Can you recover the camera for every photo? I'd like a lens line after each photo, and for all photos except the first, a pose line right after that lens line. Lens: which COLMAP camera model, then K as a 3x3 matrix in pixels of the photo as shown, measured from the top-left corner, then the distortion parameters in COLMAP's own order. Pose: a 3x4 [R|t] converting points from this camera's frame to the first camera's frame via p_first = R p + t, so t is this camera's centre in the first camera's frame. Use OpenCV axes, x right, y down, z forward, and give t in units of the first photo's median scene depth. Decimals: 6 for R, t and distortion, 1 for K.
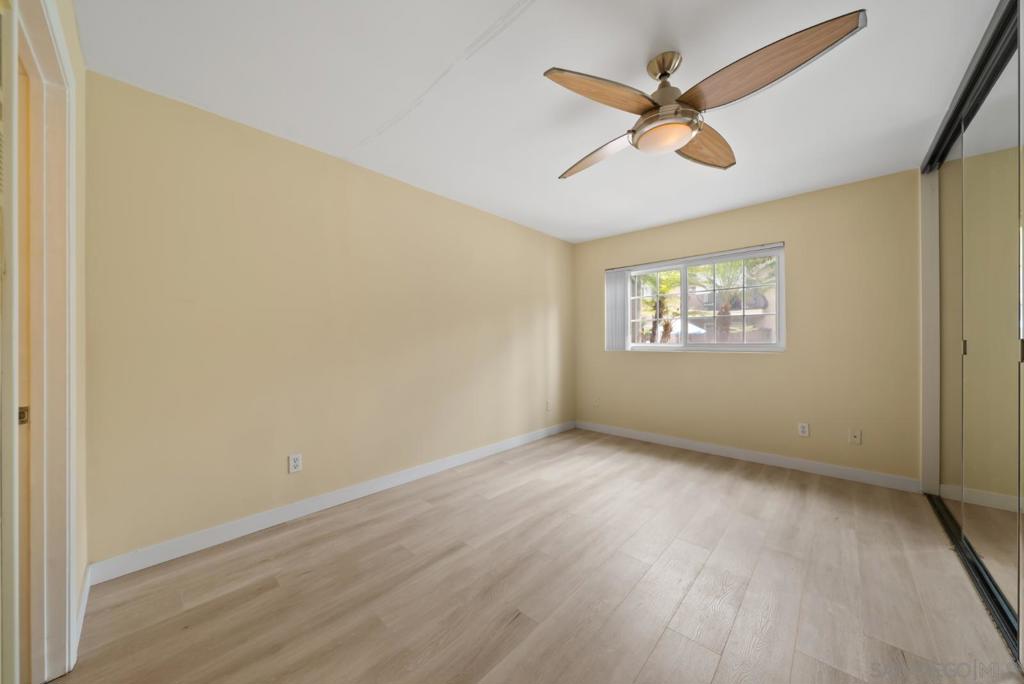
lens RADIAL K [[355.0, 0, 510.3], [0, 355.0, 340.7], [0, 0, 1]] dist [-0.001546, -0.000054]
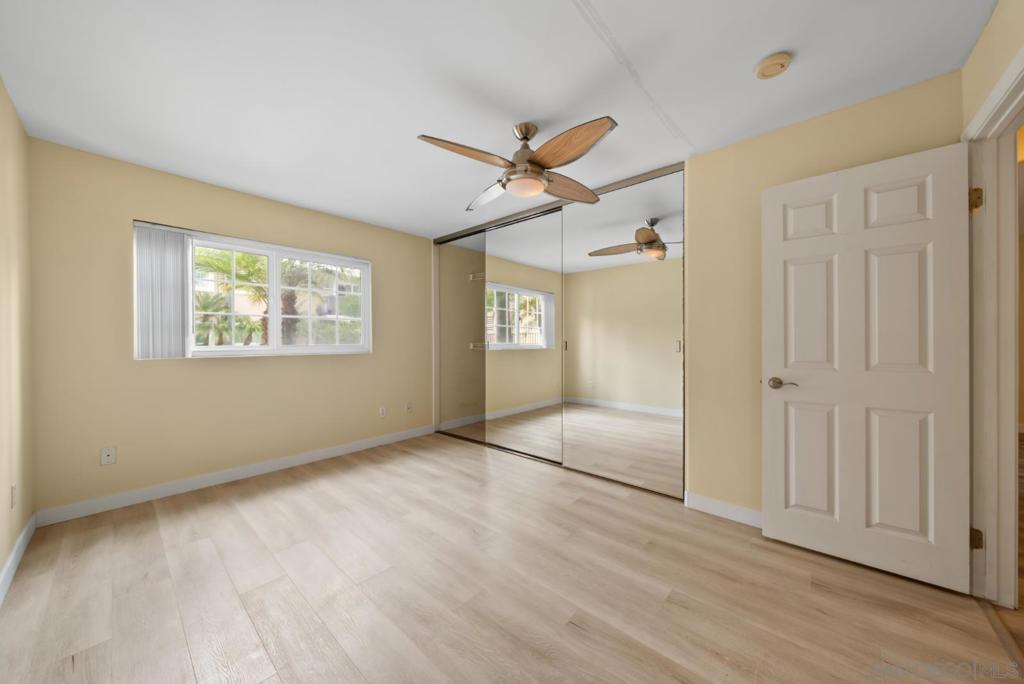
lens RADIAL K [[355.0, 0, 510.3], [0, 355.0, 342.0], [0, 0, 1]] dist [-0.001546, -0.000054]
pose [[-0.036023, -0.001804, 0.999349, -0.474804], [0.000297, 0.999998, 0.001816, -0.003191], [-0.999351, 0.000362, -0.036022, 0.602849]]
